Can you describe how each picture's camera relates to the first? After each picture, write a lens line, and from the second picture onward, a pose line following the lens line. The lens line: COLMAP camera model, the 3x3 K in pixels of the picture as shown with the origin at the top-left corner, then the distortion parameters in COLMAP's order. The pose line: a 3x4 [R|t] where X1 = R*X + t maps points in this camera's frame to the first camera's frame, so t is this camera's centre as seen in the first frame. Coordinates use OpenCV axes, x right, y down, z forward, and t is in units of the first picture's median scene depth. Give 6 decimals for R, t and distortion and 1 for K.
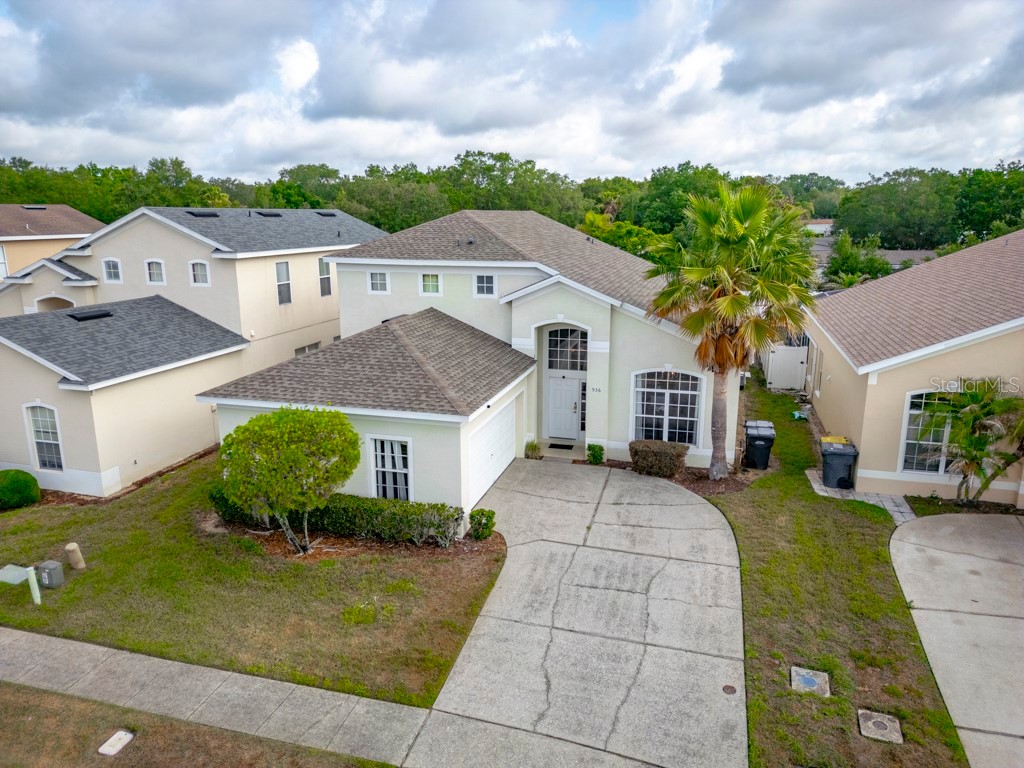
lens RADIAL K [[715.6, 0, 512.2], [0, 715.6, 386.9], [0, 0, 1]] dist [0.064265, -0.057337]
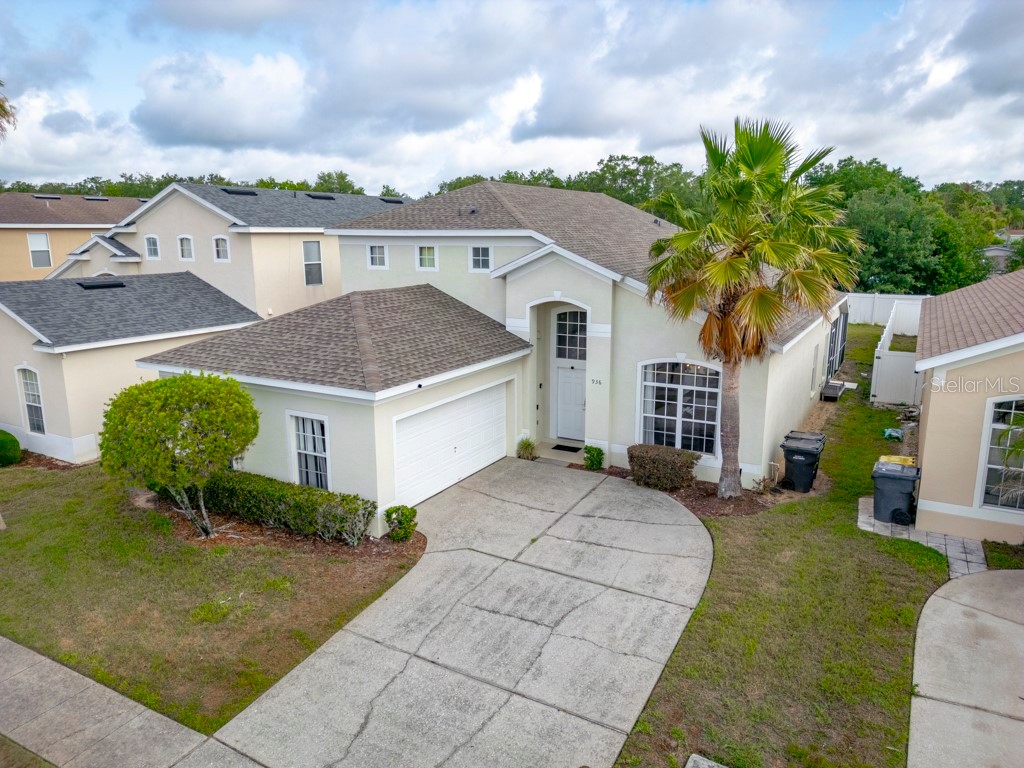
lens RADIAL K [[715.6, 0, 512.1], [0, 715.6, 389.6], [0, 0, 1]] dist [0.064265, -0.057337]
pose [[0.972763, 0.048996, -0.226565, 0.255892], [-0.053153, 0.998511, -0.012280, 0.034898], [0.225625, 0.023988, 0.973919, 0.187398]]
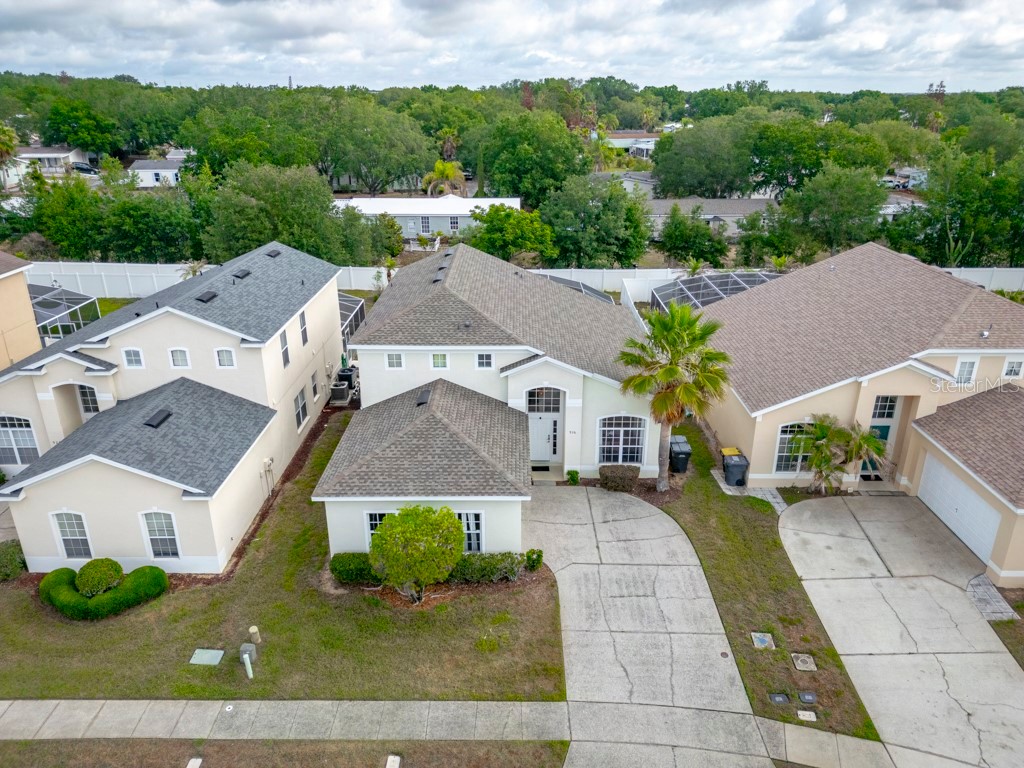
lens RADIAL K [[715.6, 0, 512.2], [0, 715.6, 384.0], [0, 0, 1]] dist [0.064265, -0.057337]
pose [[0.963825, -0.099626, 0.247218, -0.386591], [0.063386, 0.986582, 0.150460, -0.360842], [-0.258891, -0.129347, 0.957207, -0.316042]]
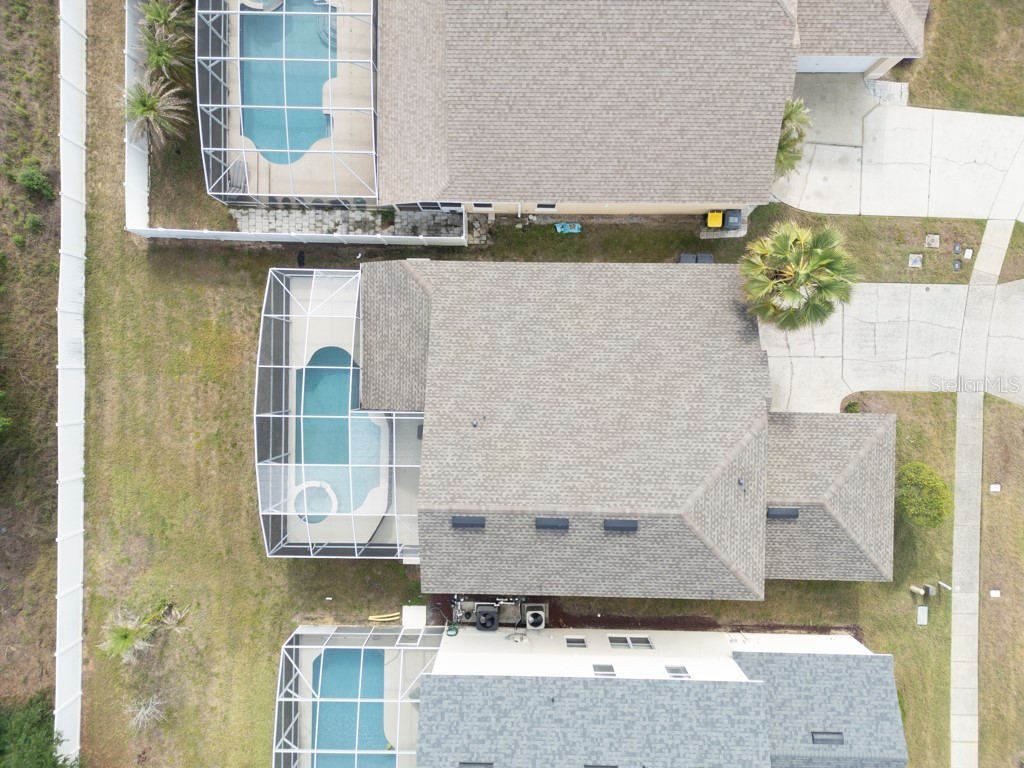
lens RADIAL K [[715.6, 0, 511.2], [0, 715.6, 385.2], [0, 0, 1]] dist [0.064265, -0.057337]
pose [[-0.257906, -0.966090, -0.012469, 0.267913], [0.237829, -0.075989, 0.968330, -1.833642], [-0.936441, 0.246773, 0.249362, 1.292550]]
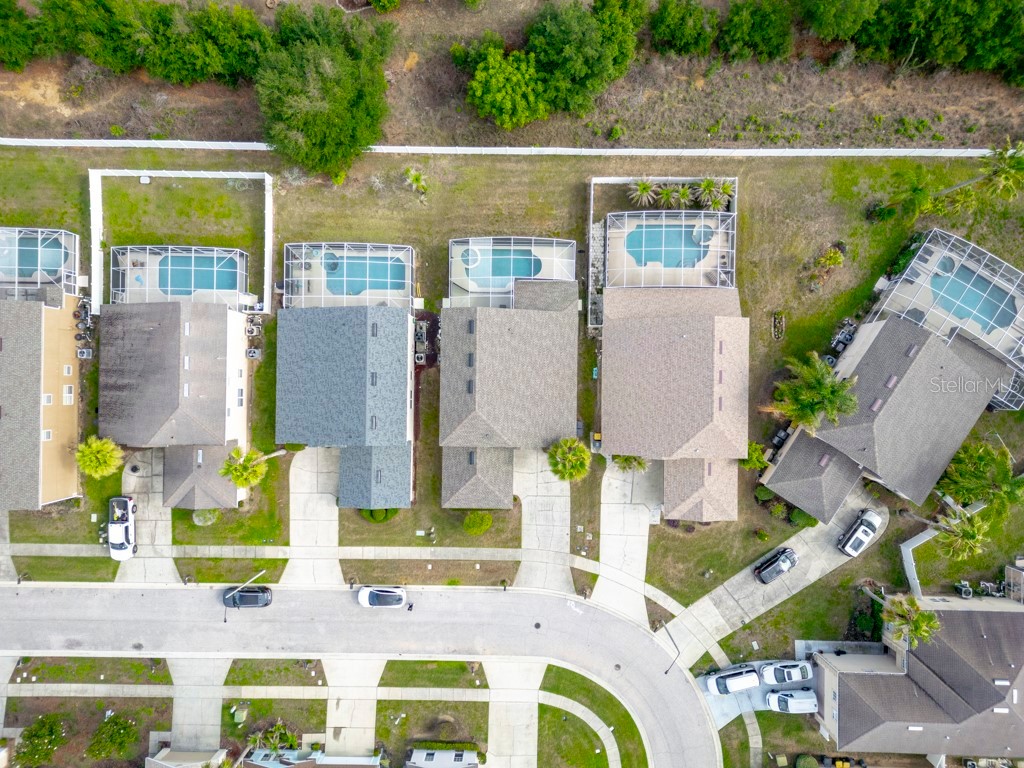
lens RADIAL K [[715.6, 0, 516.0], [0, 715.6, 385.0], [0, 0, 1]] dist [0.064265, -0.057337]
pose [[0.965814, -0.259148, -0.006796, 0.168949], [0.068321, 0.229163, 0.970987, -3.991991], [-0.250072, -0.938257, 0.239034, 0.576269]]
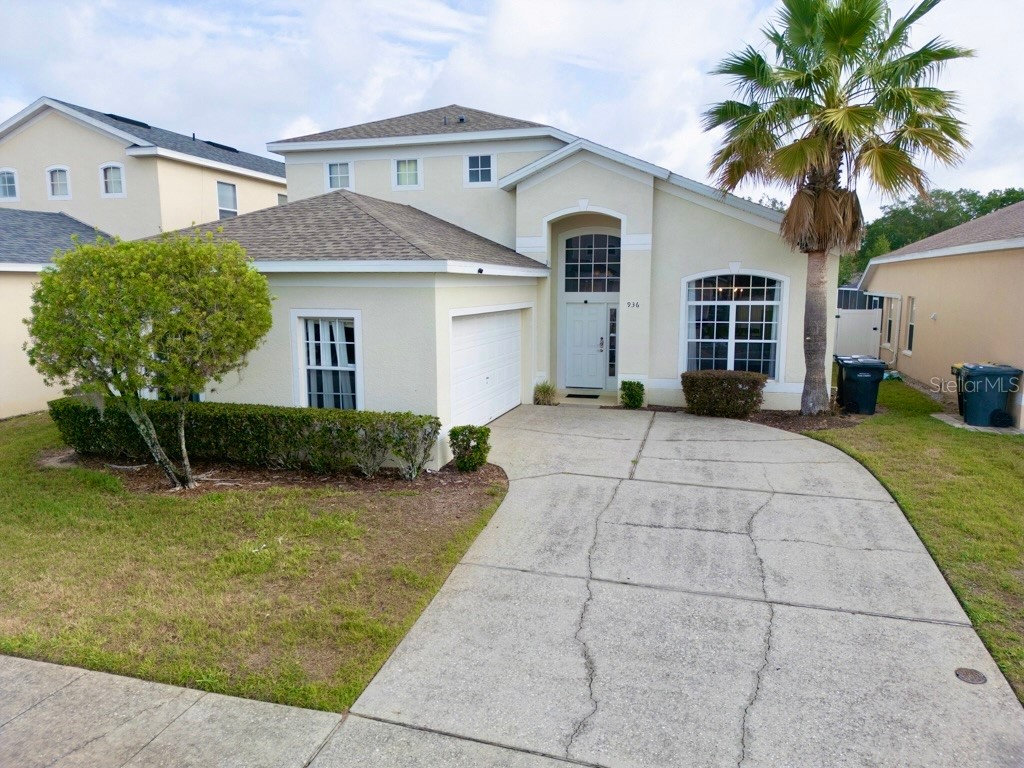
lens RADIAL K [[715.6, 0, 512.2], [0, 715.6, 390.2], [0, 0, 1]] dist [0.064265, -0.057337]
pose [[0.999982, -0.000453, -0.005943, -0.000378], [-0.000070, 0.996140, -0.087779, 0.186012], [0.005960, 0.087778, 0.996122, 0.343148]]
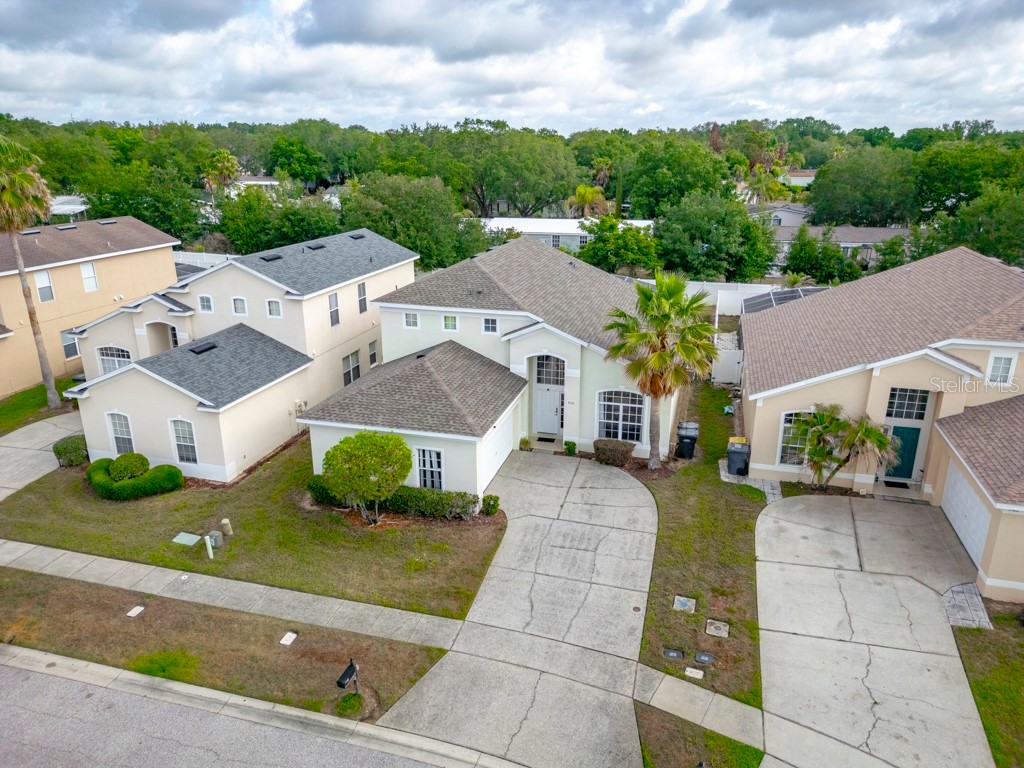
lens RADIAL K [[715.6, 0, 512.4], [0, 715.6, 384.6], [0, 0, 1]] dist [0.064265, -0.057337]
pose [[0.999989, -0.000761, 0.004543, -0.002617], [0.000377, 0.996465, 0.084013, -0.177914], [-0.004591, -0.084011, 0.996454, -0.456068]]
